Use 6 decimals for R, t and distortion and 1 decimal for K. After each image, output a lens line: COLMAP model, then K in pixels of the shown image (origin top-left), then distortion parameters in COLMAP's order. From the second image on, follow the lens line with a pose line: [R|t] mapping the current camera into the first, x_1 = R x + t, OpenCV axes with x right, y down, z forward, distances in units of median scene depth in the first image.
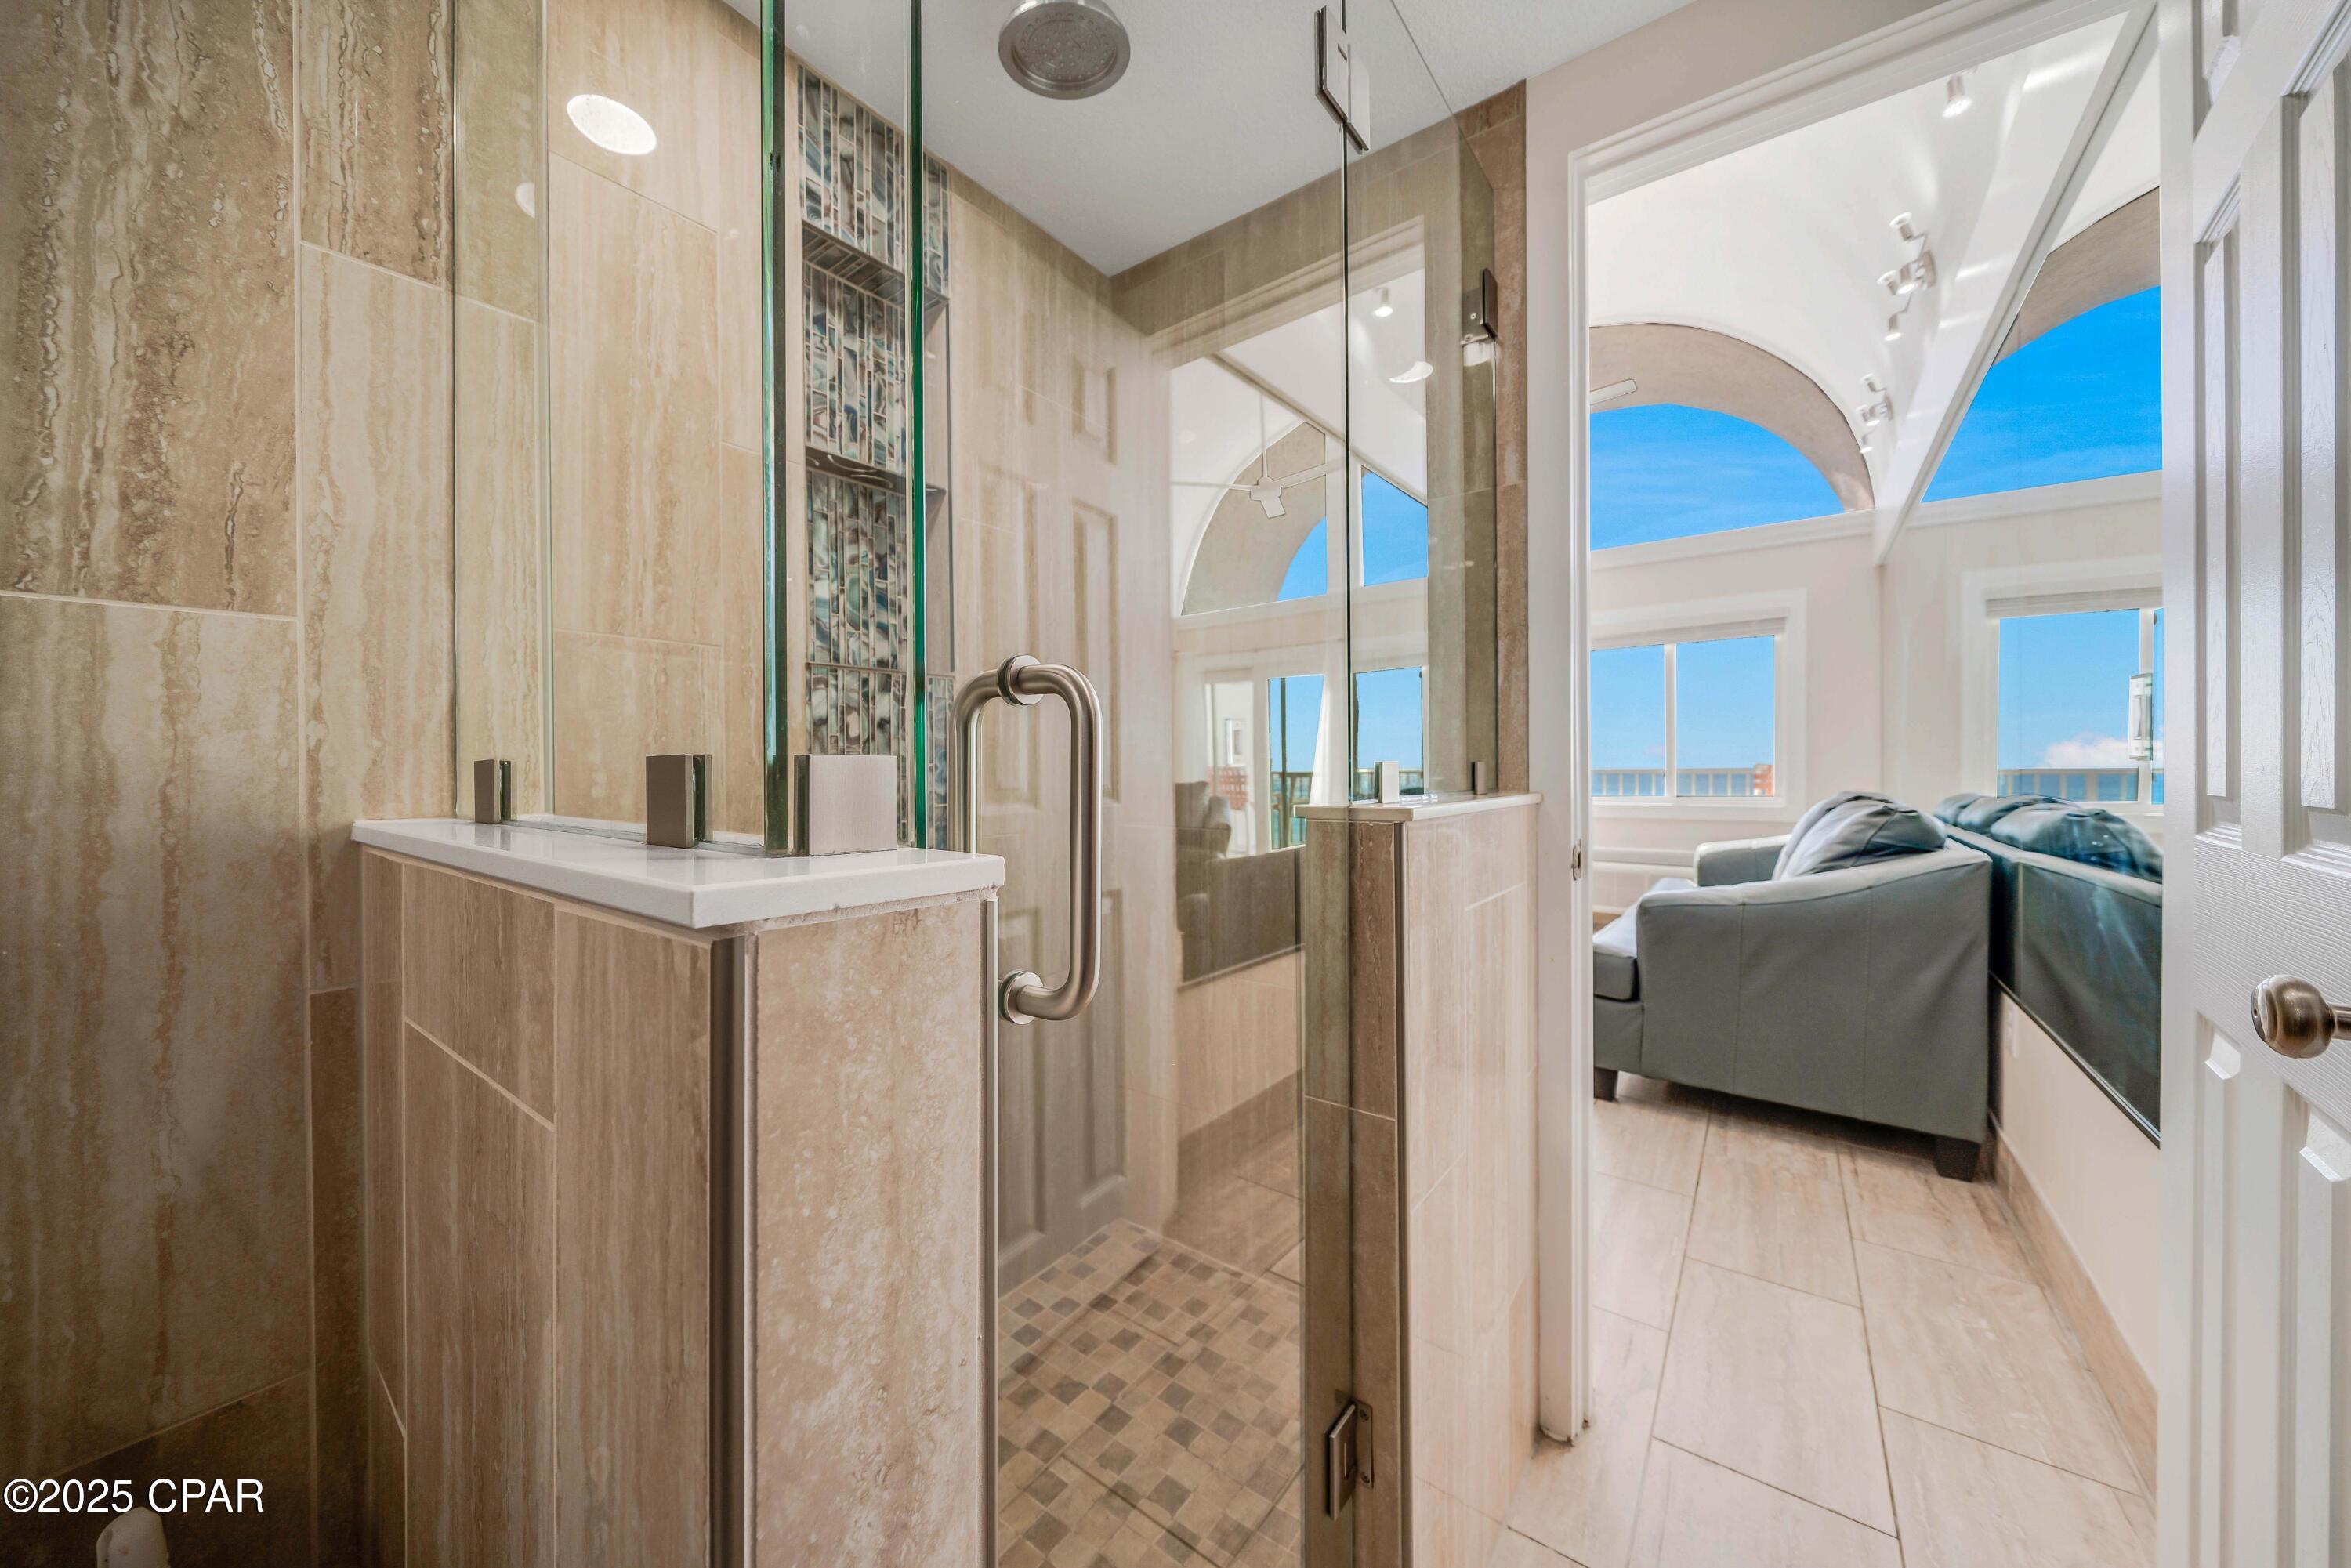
lens RADIAL K [[824.6, 0, 1176.3], [0, 824.6, 773.7], [0, 0, 1]] dist [-0.002408, 0.000119]
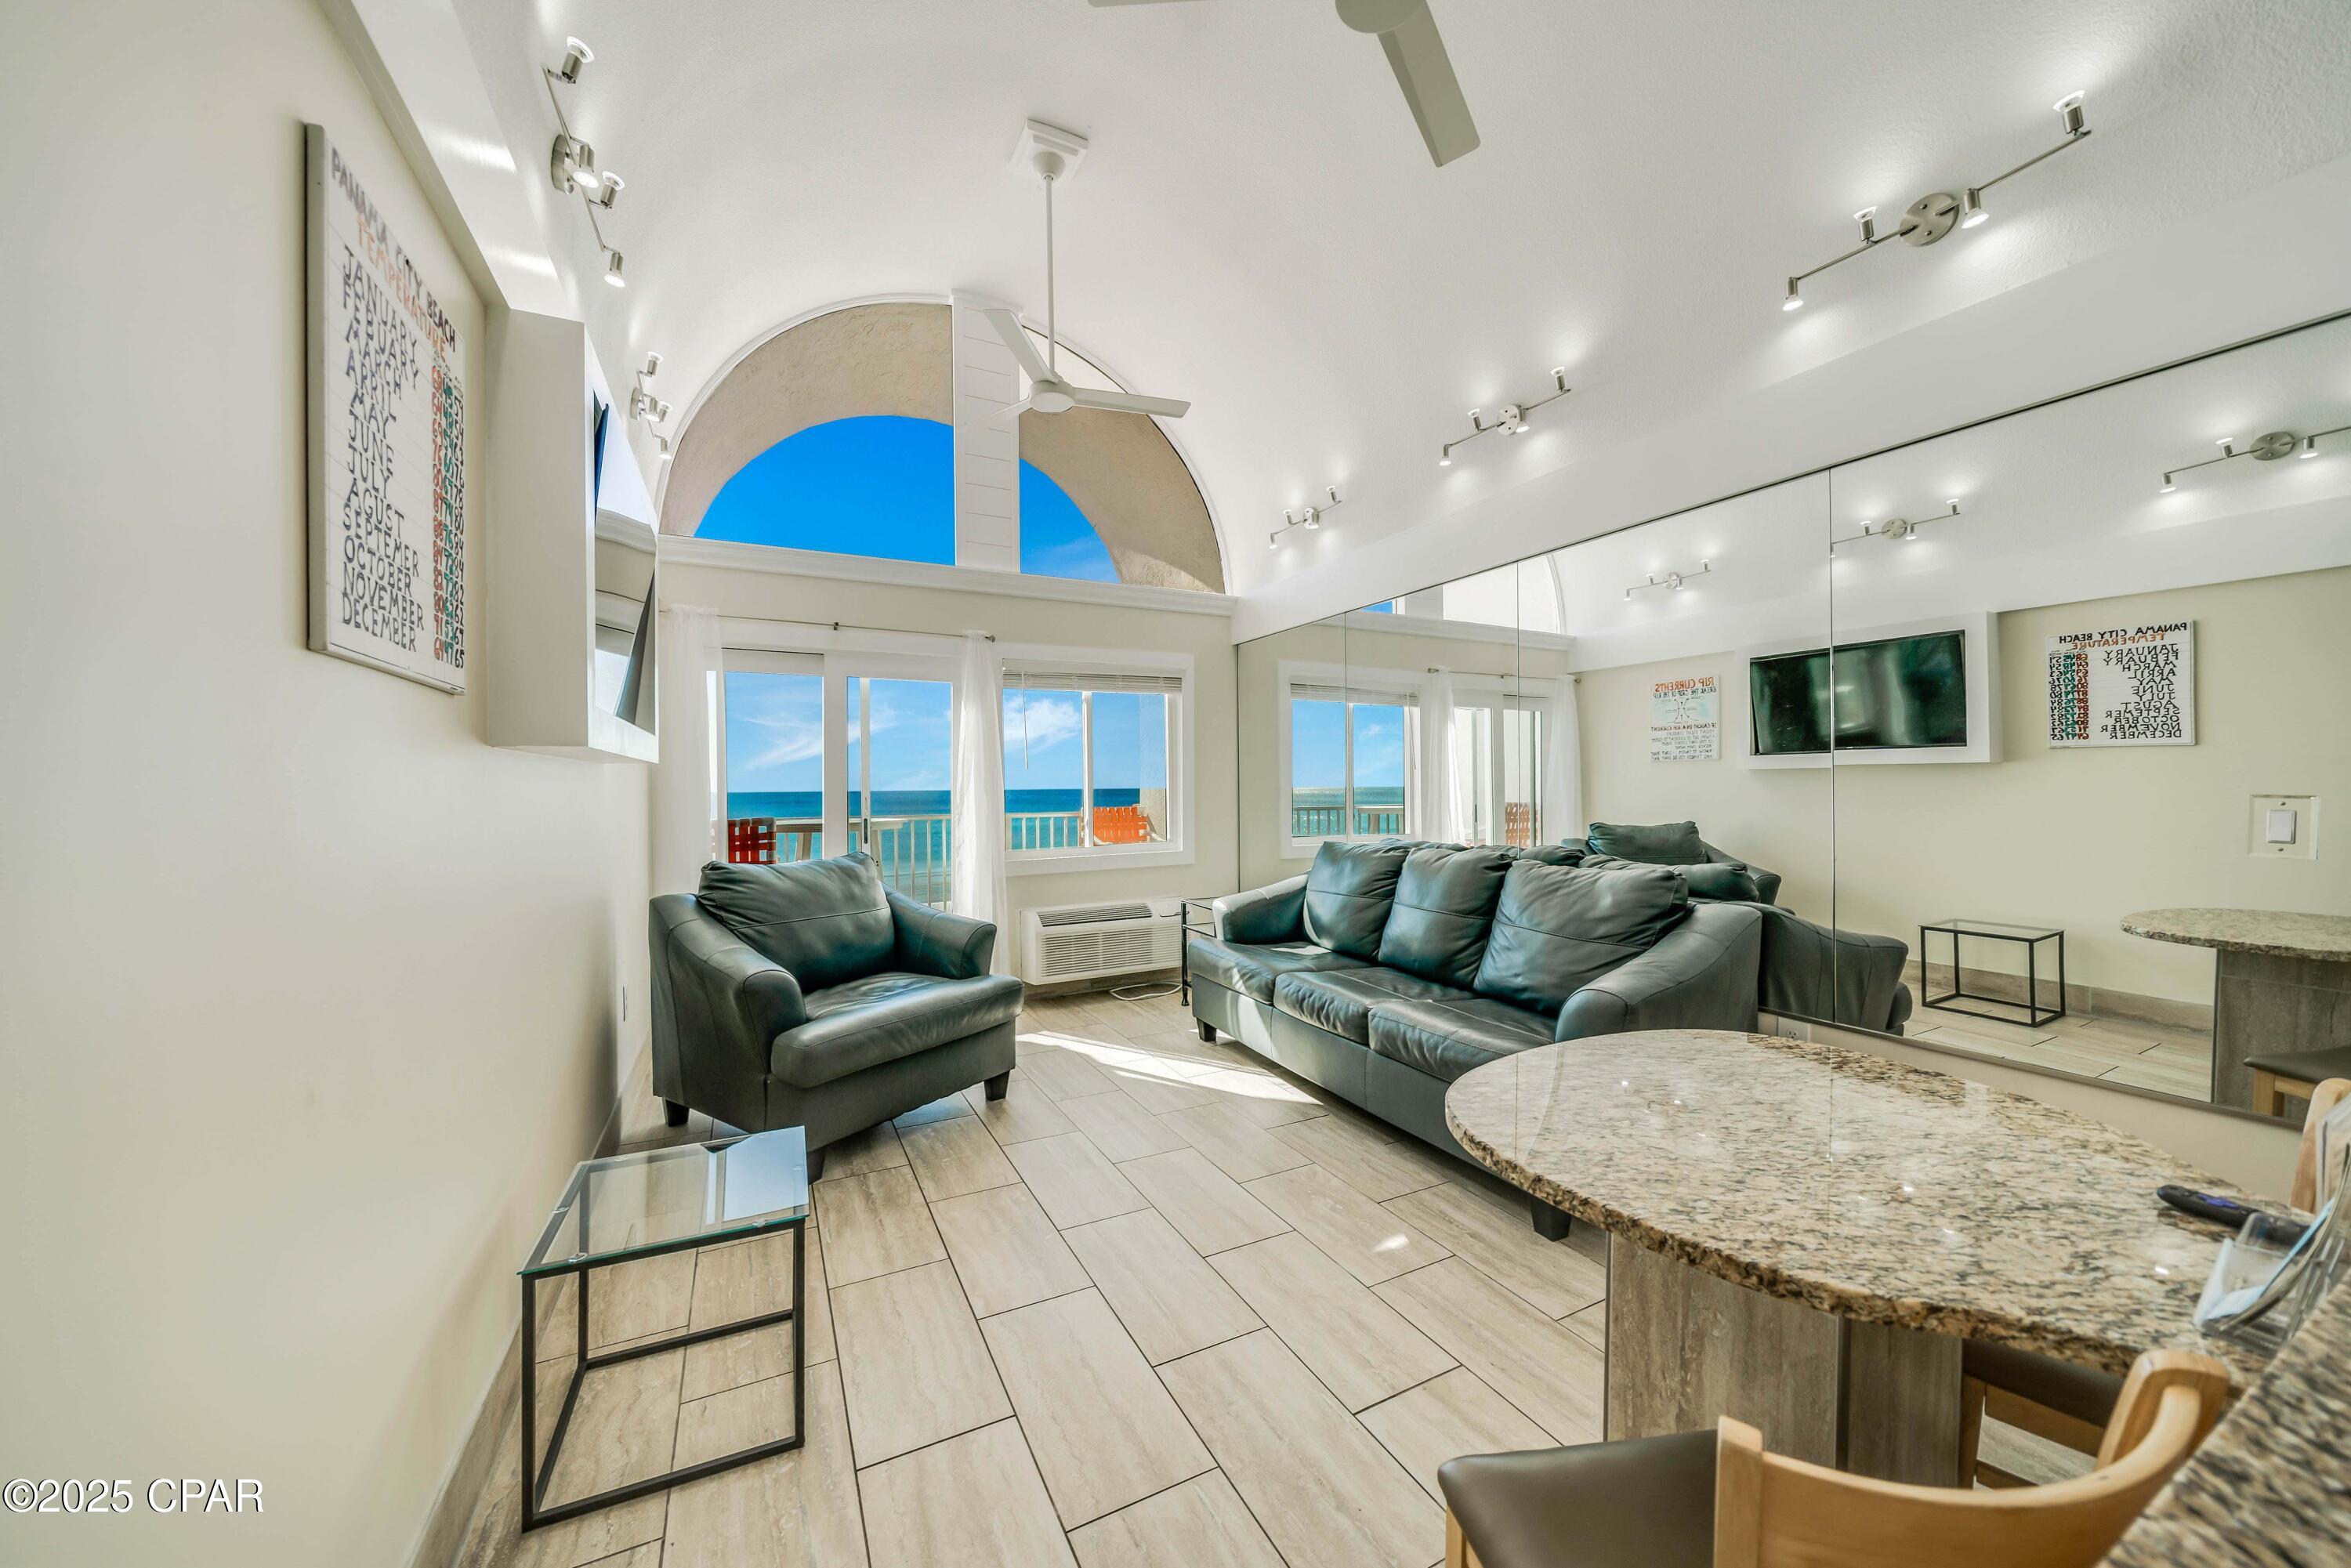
lens RADIAL K [[810.6, 0, 1173.4], [0, 810.6, 769.5], [0, 0, 1]] dist [-0.001501, -0.000021]
pose [[0.440685, 0.021312, 0.897409, -0.861274], [0.009495, 0.999552, -0.028400, -0.147185], [-0.897612, 0.021037, 0.440285, 2.080771]]
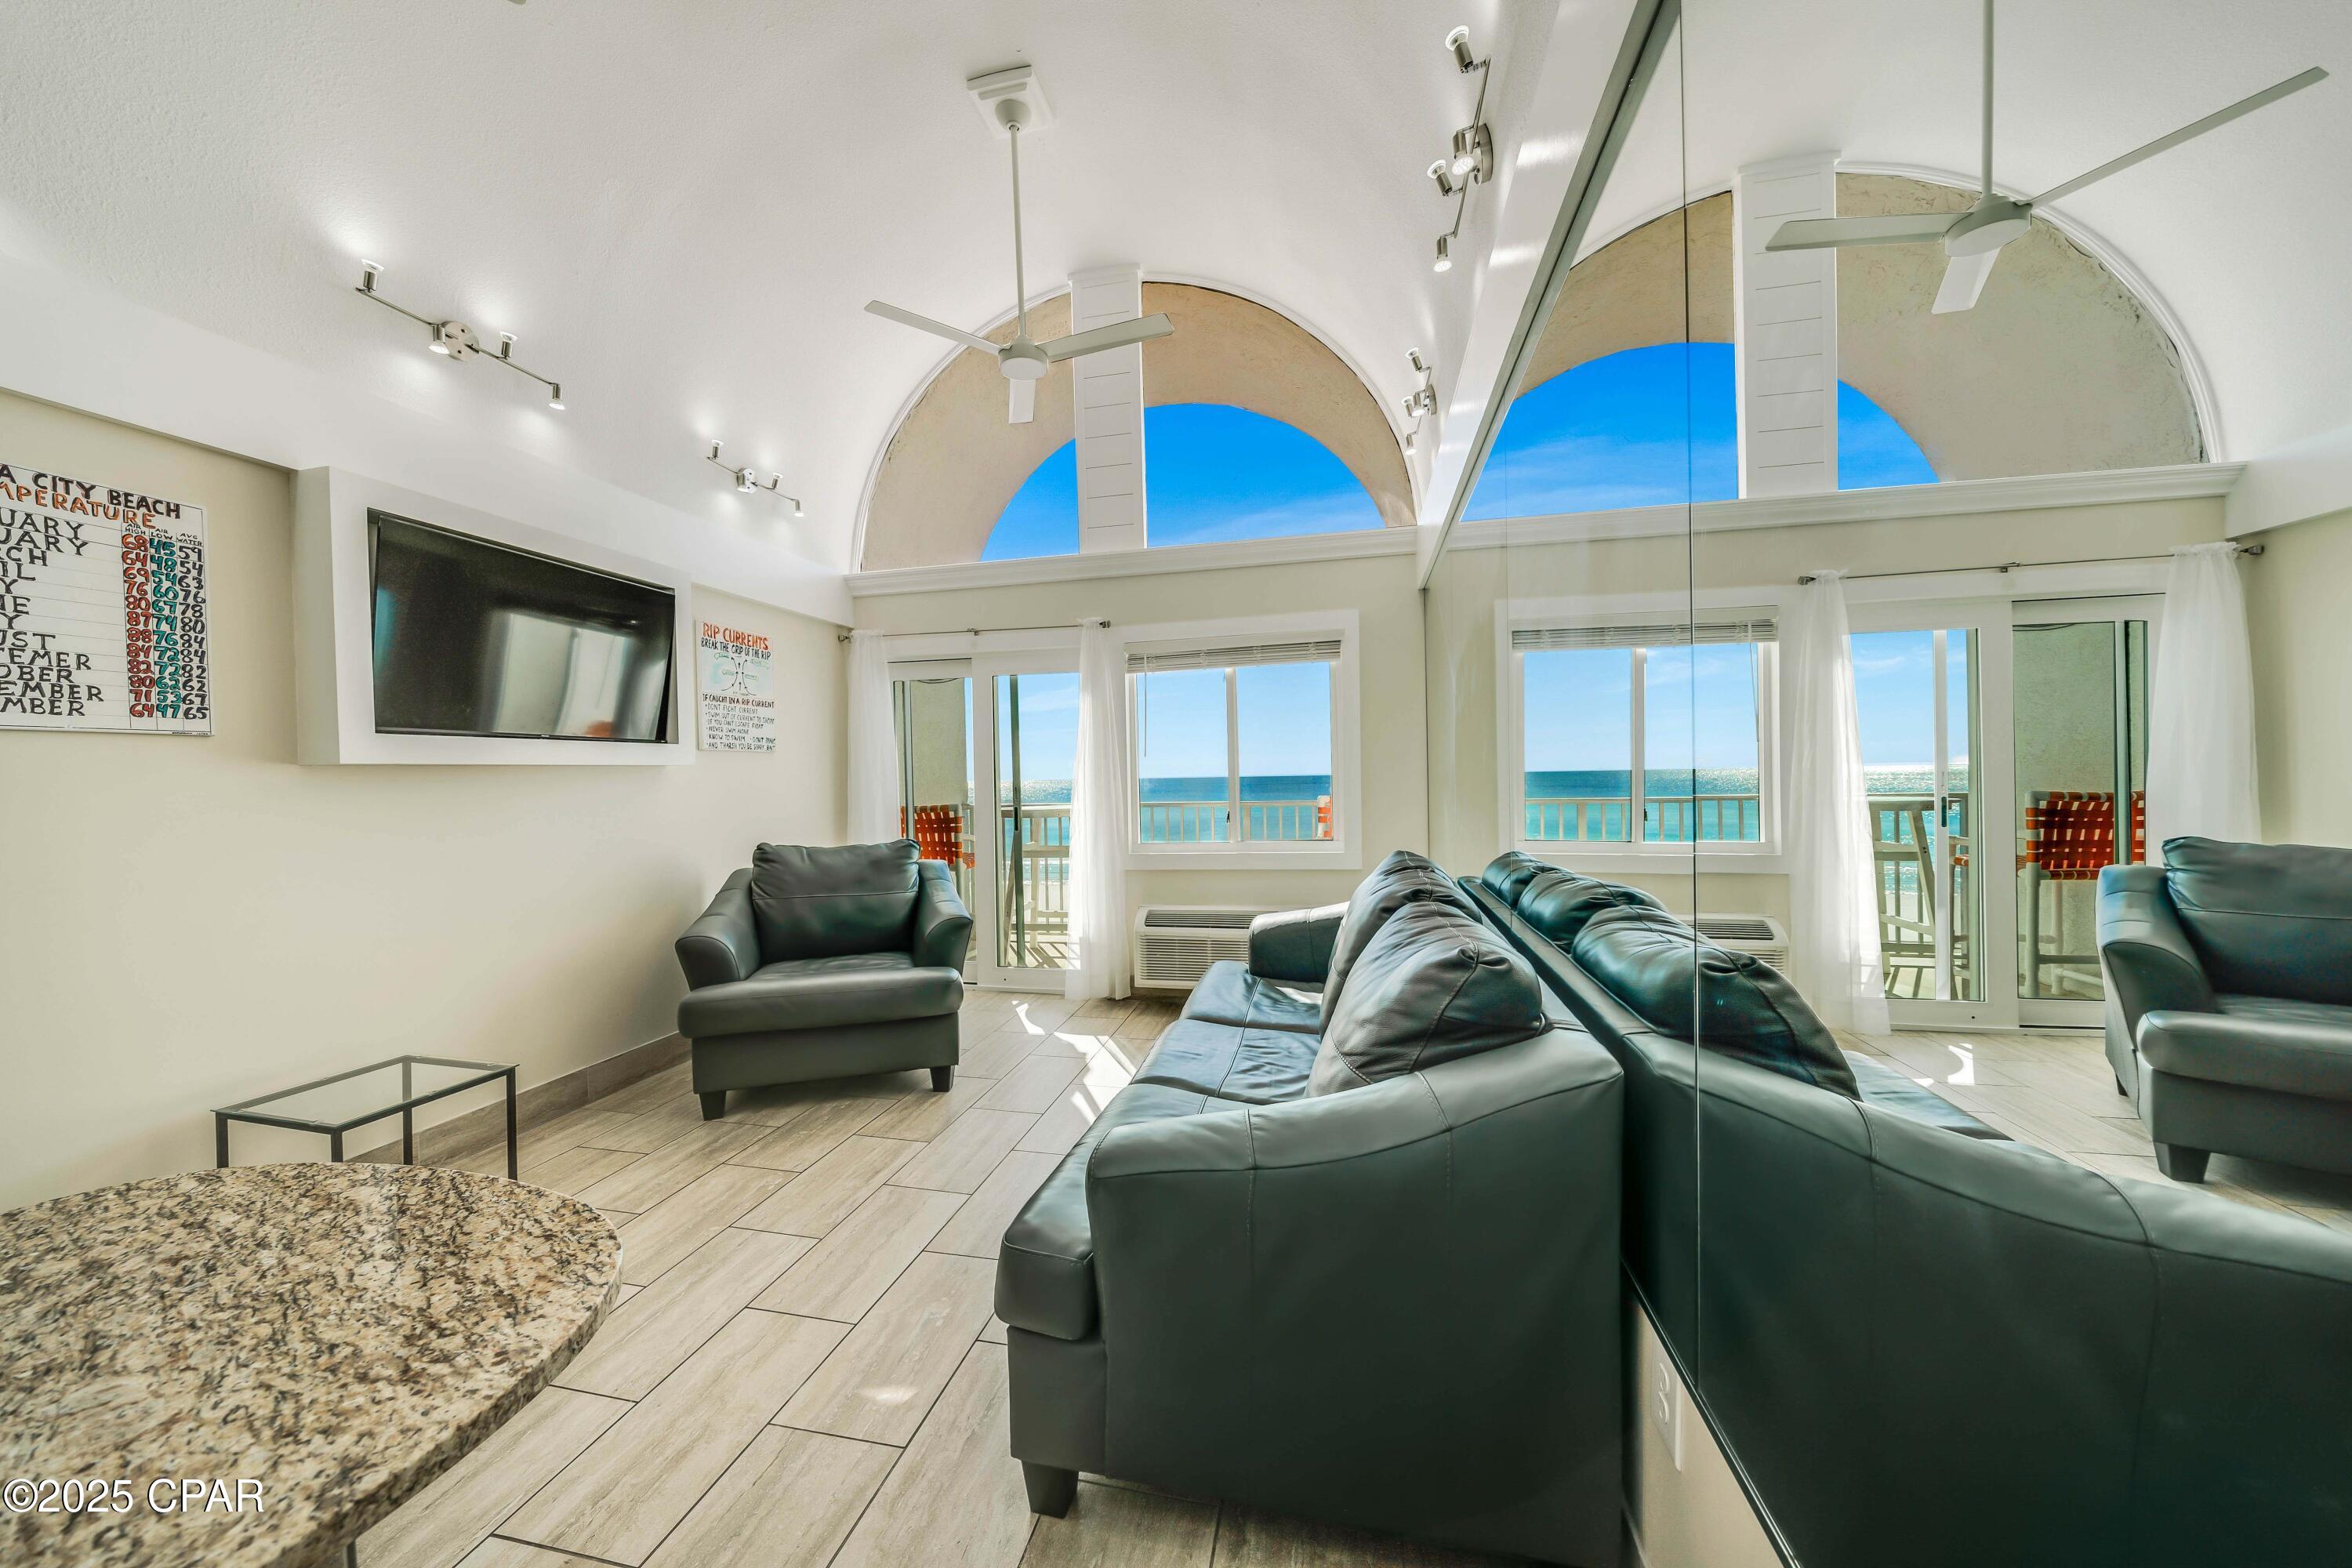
lens RADIAL K [[825.0, 0, 1176.8], [0, 825.0, 773.7], [0, 0, 1]] dist [-0.002408, 0.000119]
pose [[0.910721, -0.010504, 0.412888, 0.813349], [0.015307, 0.999848, -0.008328, -0.160104], [-0.412738, 0.013904, 0.910744, 1.022475]]
